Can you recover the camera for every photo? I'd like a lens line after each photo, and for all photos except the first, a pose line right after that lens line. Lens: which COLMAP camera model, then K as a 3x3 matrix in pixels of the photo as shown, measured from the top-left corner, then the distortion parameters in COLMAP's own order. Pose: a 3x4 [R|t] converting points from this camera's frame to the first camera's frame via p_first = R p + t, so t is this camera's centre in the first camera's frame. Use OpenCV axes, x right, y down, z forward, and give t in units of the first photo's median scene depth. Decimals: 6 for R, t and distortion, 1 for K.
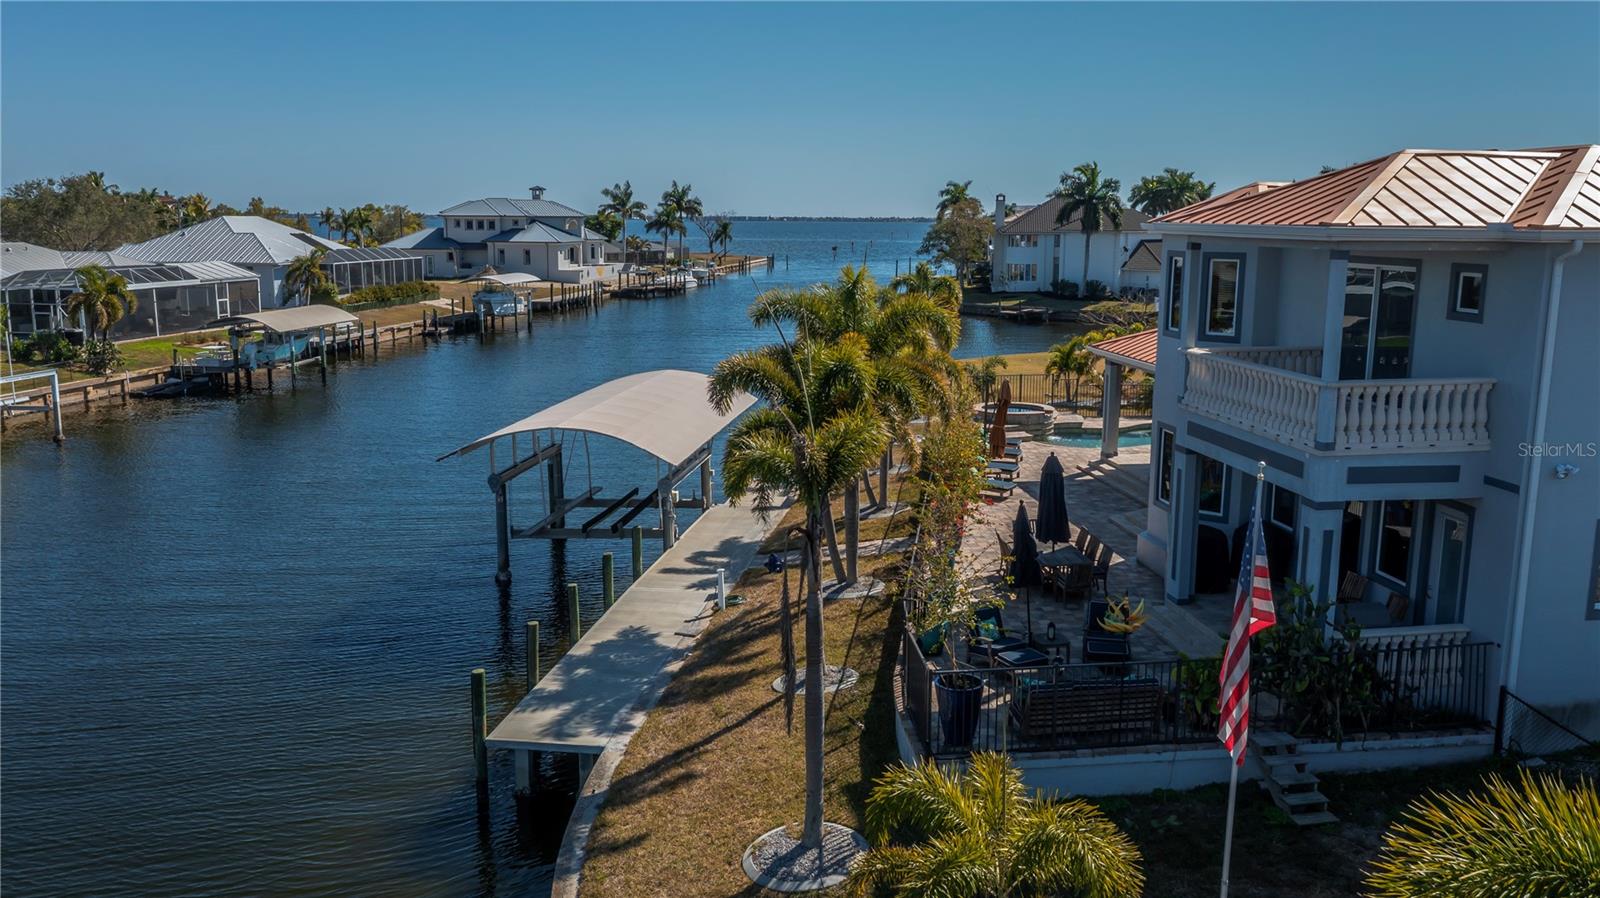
lens RADIAL K [[1272.0, 0, 800.0], [0, 1272.0, 449.0], [0, 0, 1]] dist [-0.011636, 0.000938]
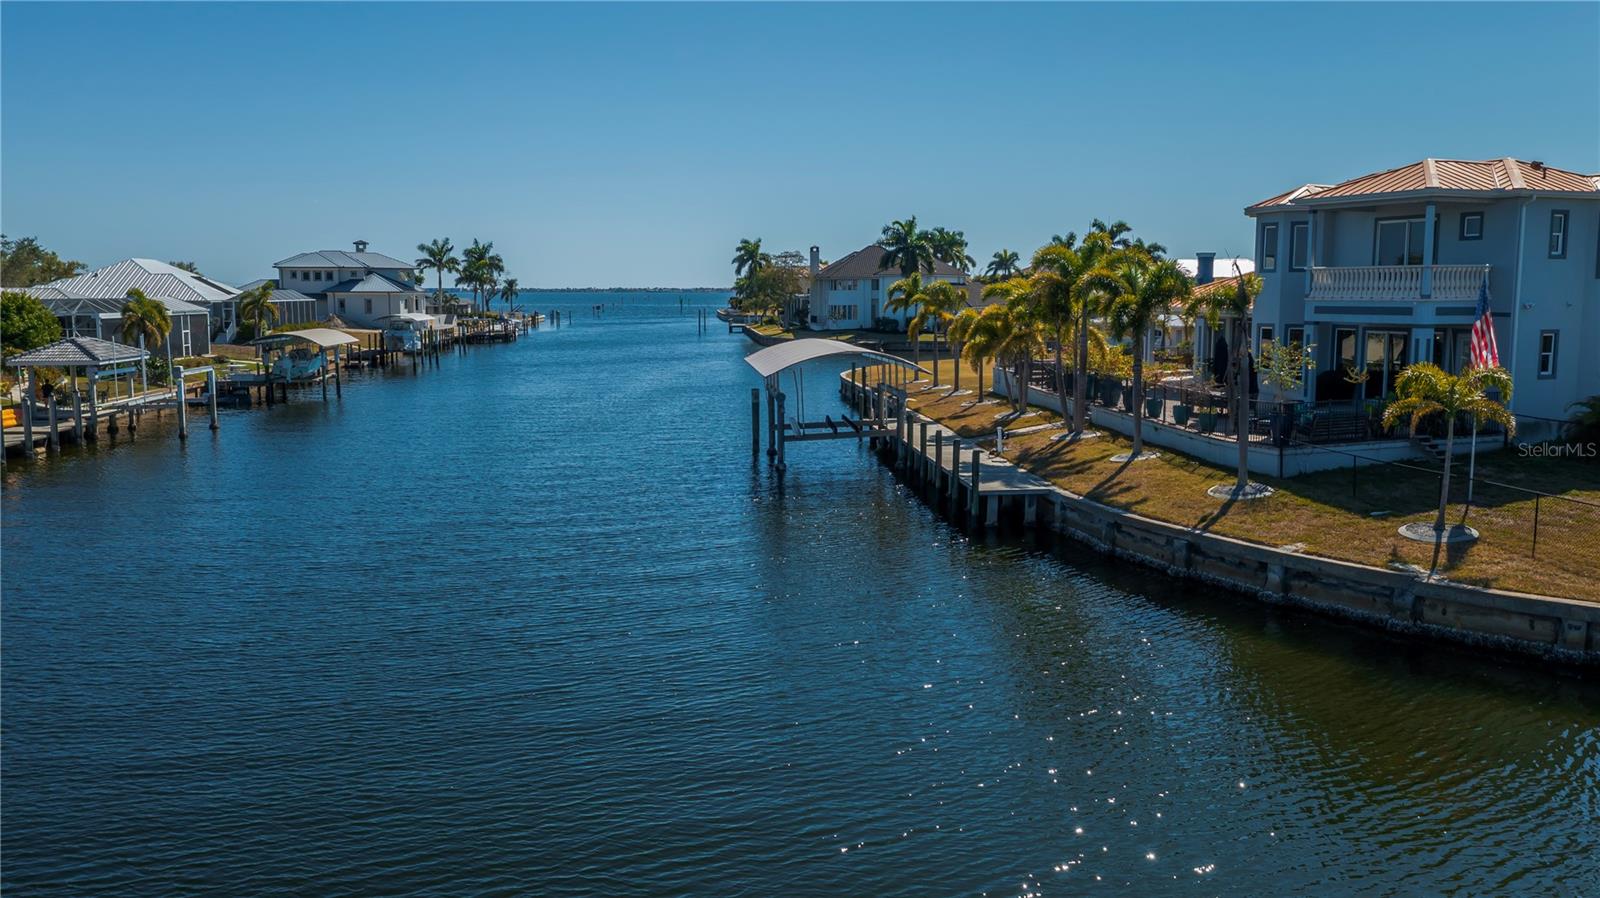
lens RADIAL K [[1272.0, 0, 800.0], [0, 1272.0, 449.0], [0, 0, 1]] dist [-0.011636, 0.000938]
pose [[0.970387, -0.035226, 0.238973, -0.123770], [0.048442, 0.997591, -0.049655, 0.034292], [-0.236648, 0.059761, 0.969756, -0.085128]]
